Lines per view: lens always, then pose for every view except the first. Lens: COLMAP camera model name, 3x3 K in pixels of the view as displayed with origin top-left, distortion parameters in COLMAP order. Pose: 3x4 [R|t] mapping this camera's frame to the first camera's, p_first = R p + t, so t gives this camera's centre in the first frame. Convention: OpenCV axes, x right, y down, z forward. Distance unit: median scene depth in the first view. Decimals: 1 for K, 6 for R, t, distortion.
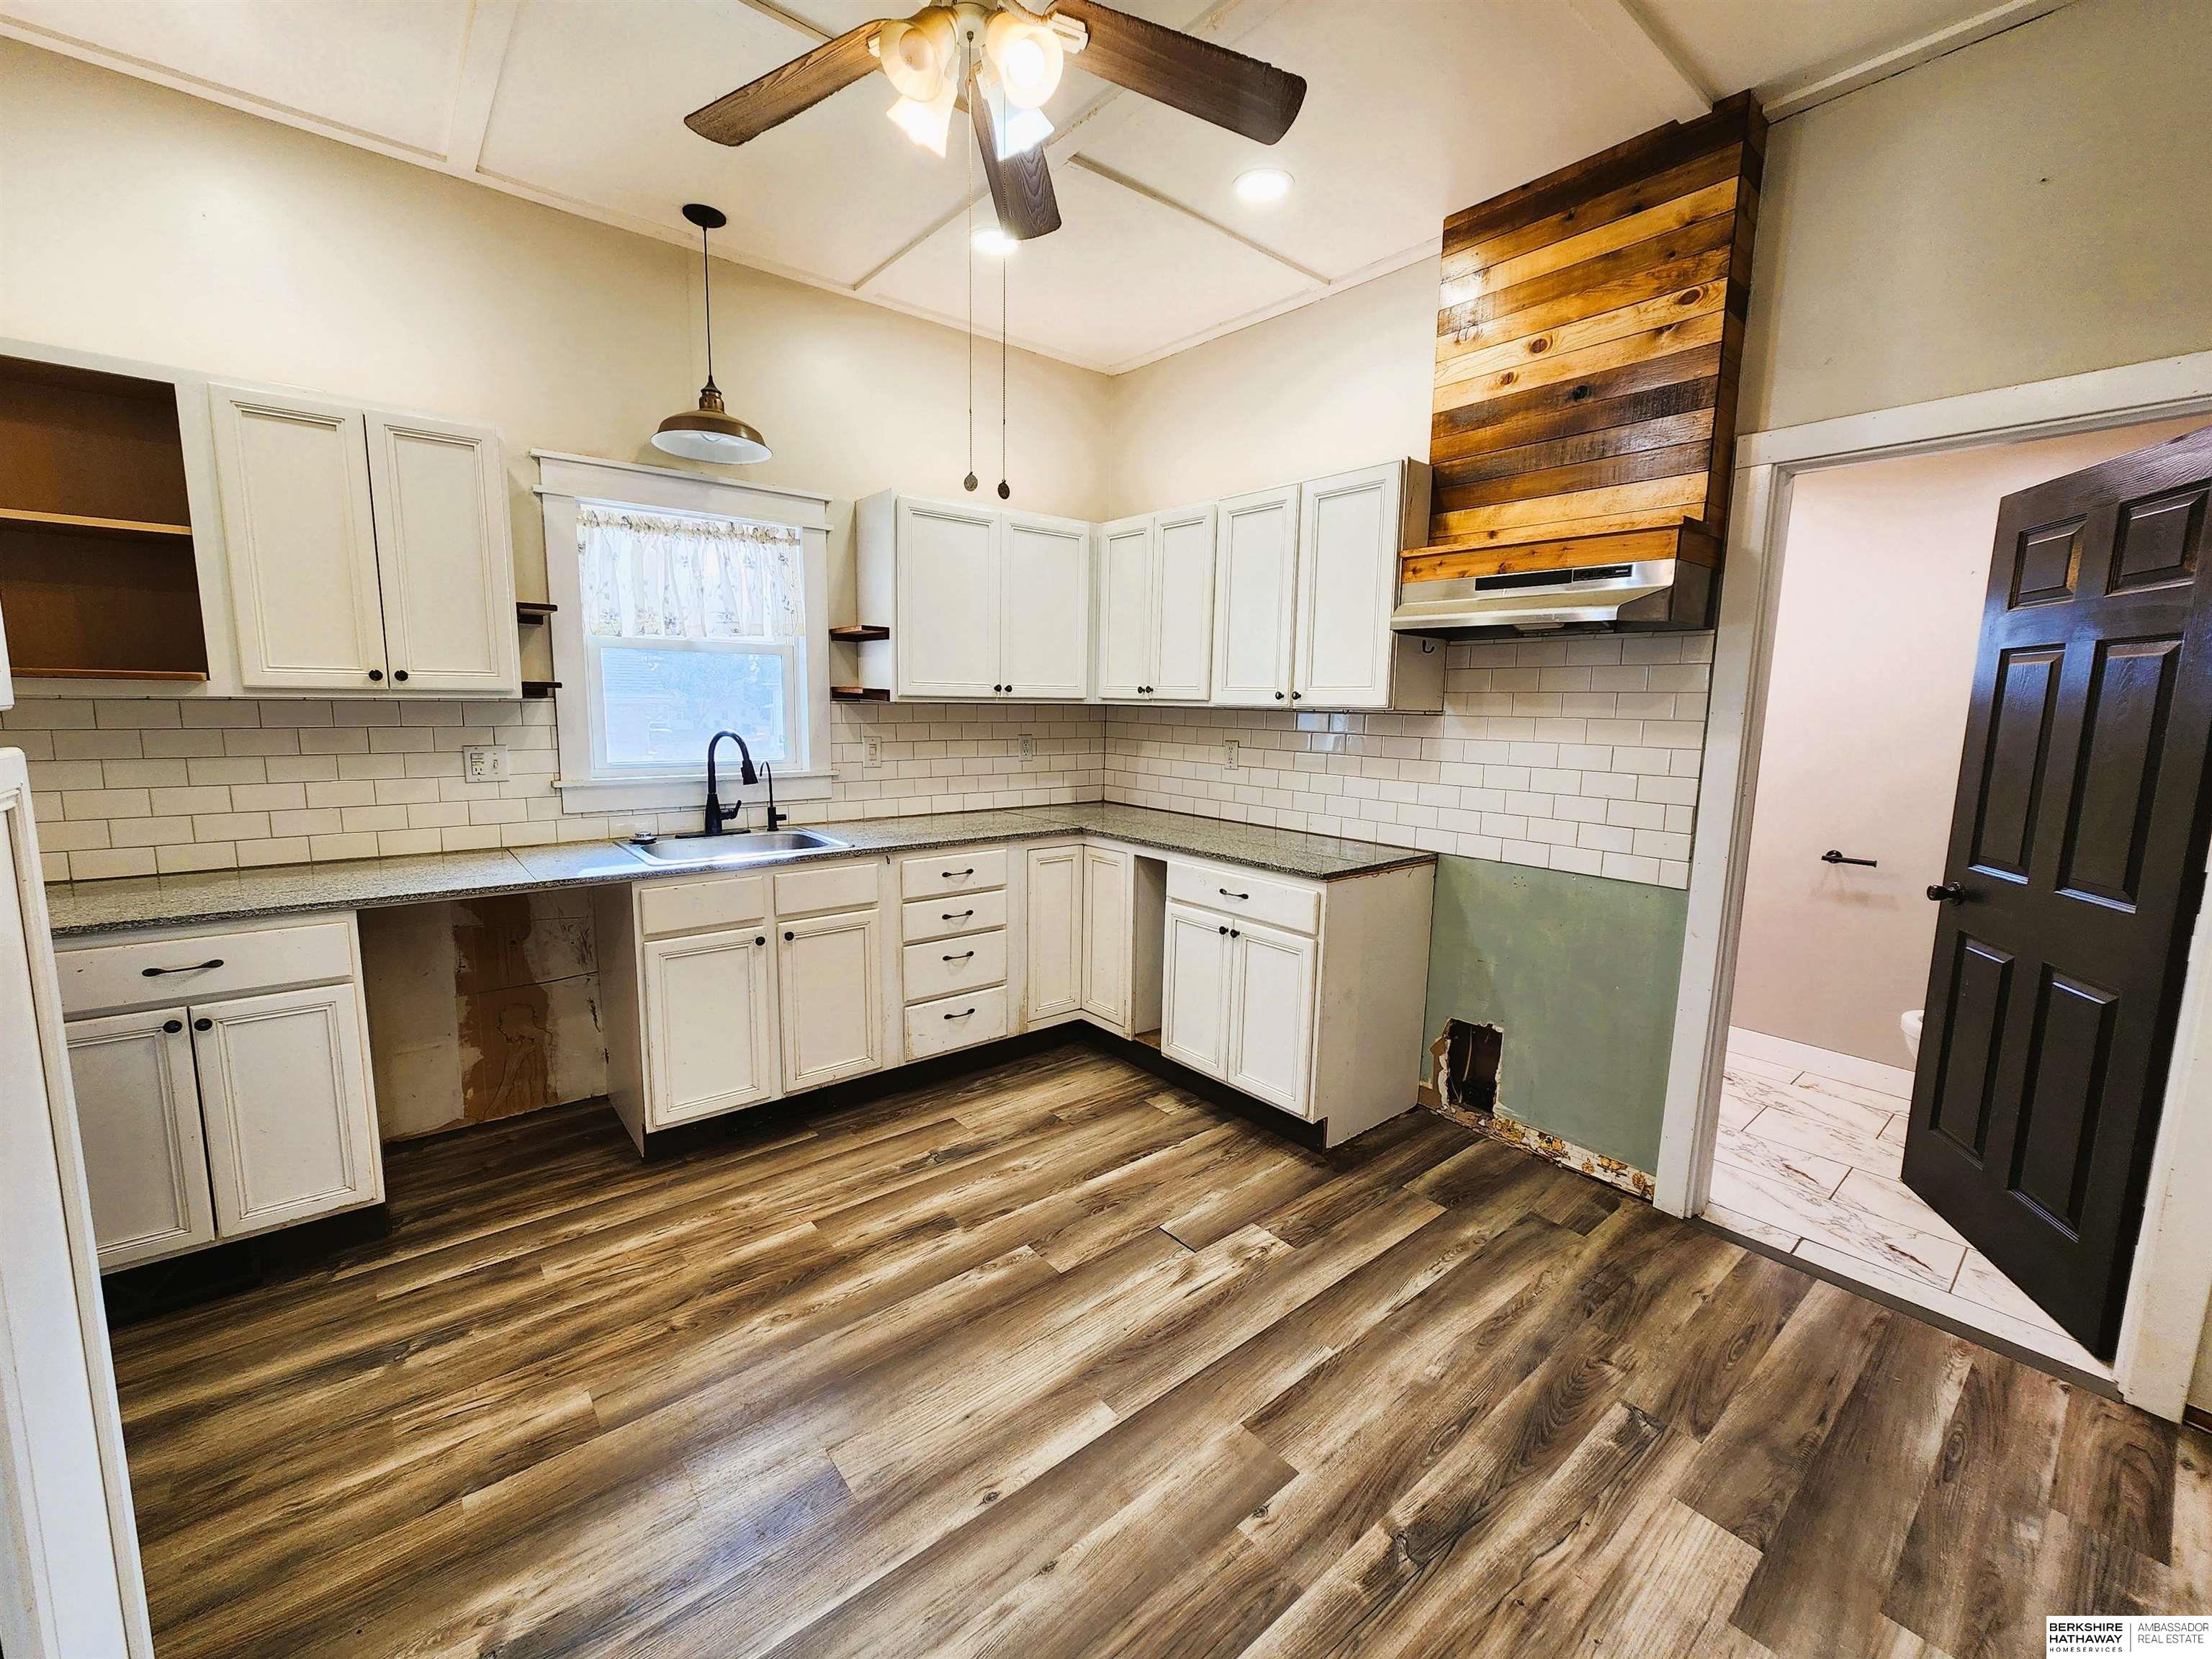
lens RADIAL K [[908.5, 0, 1104.2], [0, 908.5, 824.3], [0, 0, 1]] dist [-0.000718, 0.000284]
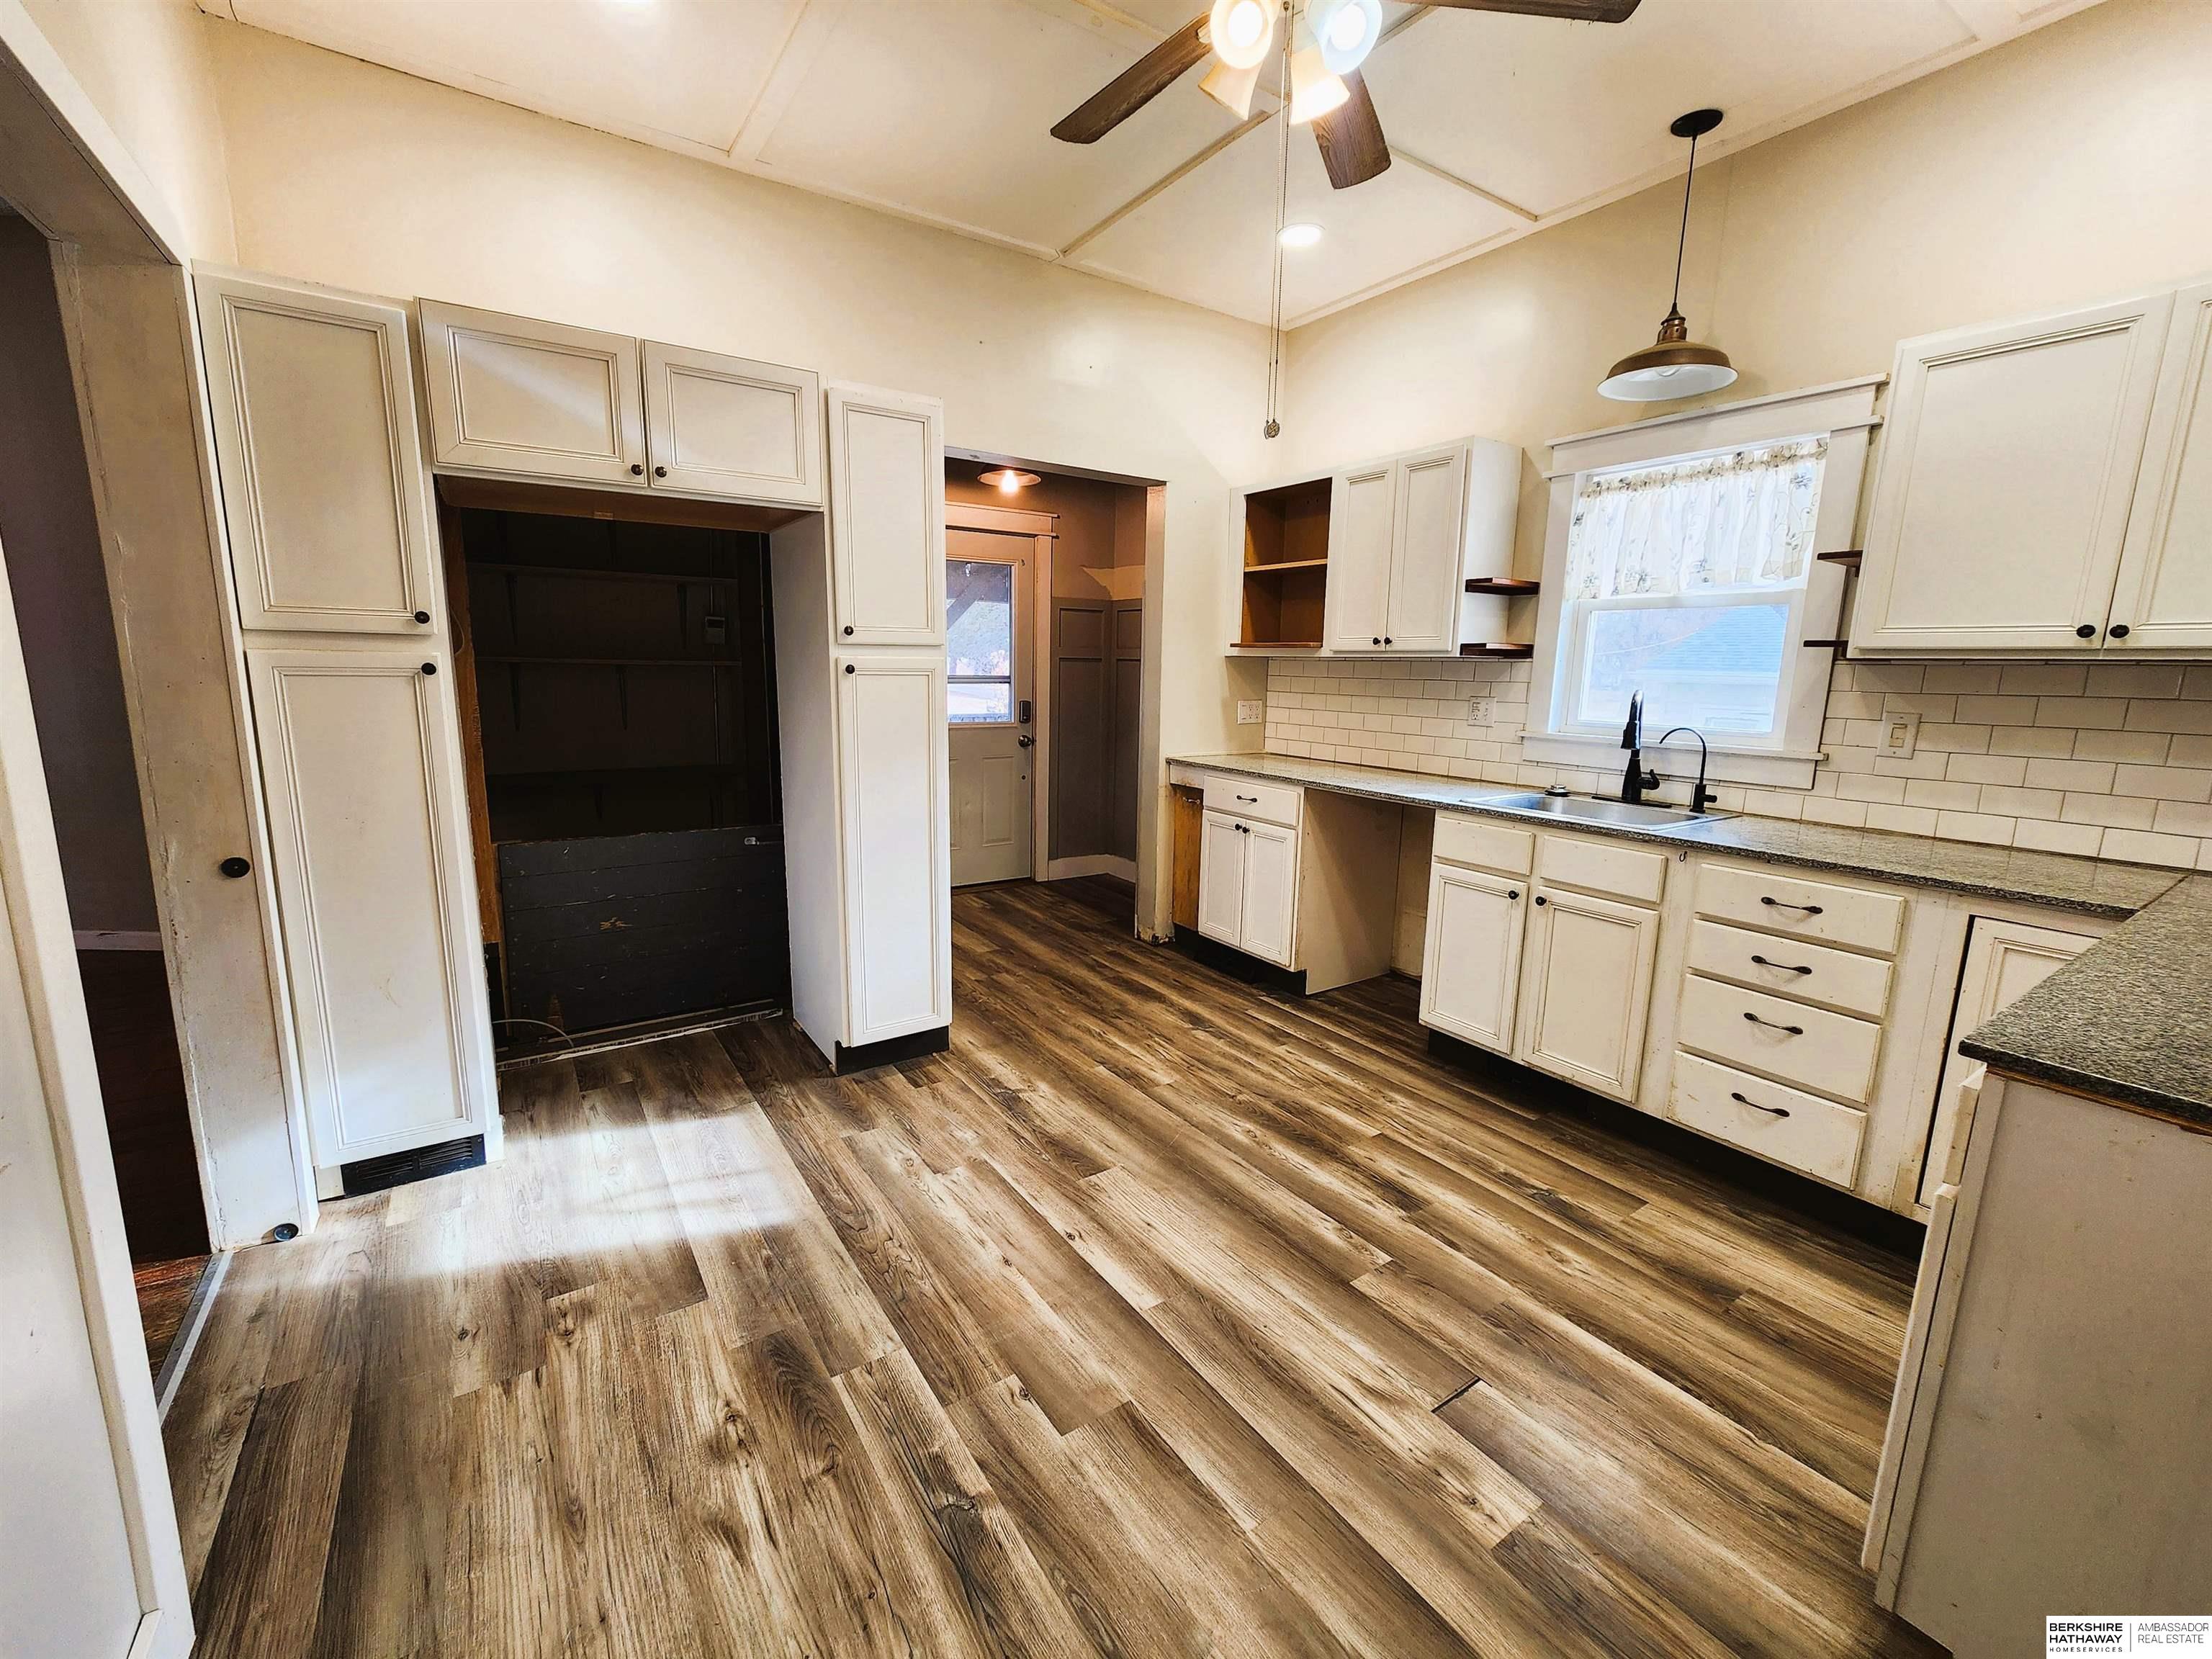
lens RADIAL K [[908.5, 0, 1104.7], [0, 908.5, 826.0], [0, 0, 1]] dist [-0.000718, 0.000284]
pose [[-0.096114, 0.157392, -0.982848, 0.770726], [-0.157728, 0.972535, 0.171165, -0.055853], [0.982794, 0.171474, -0.068649, 0.738784]]
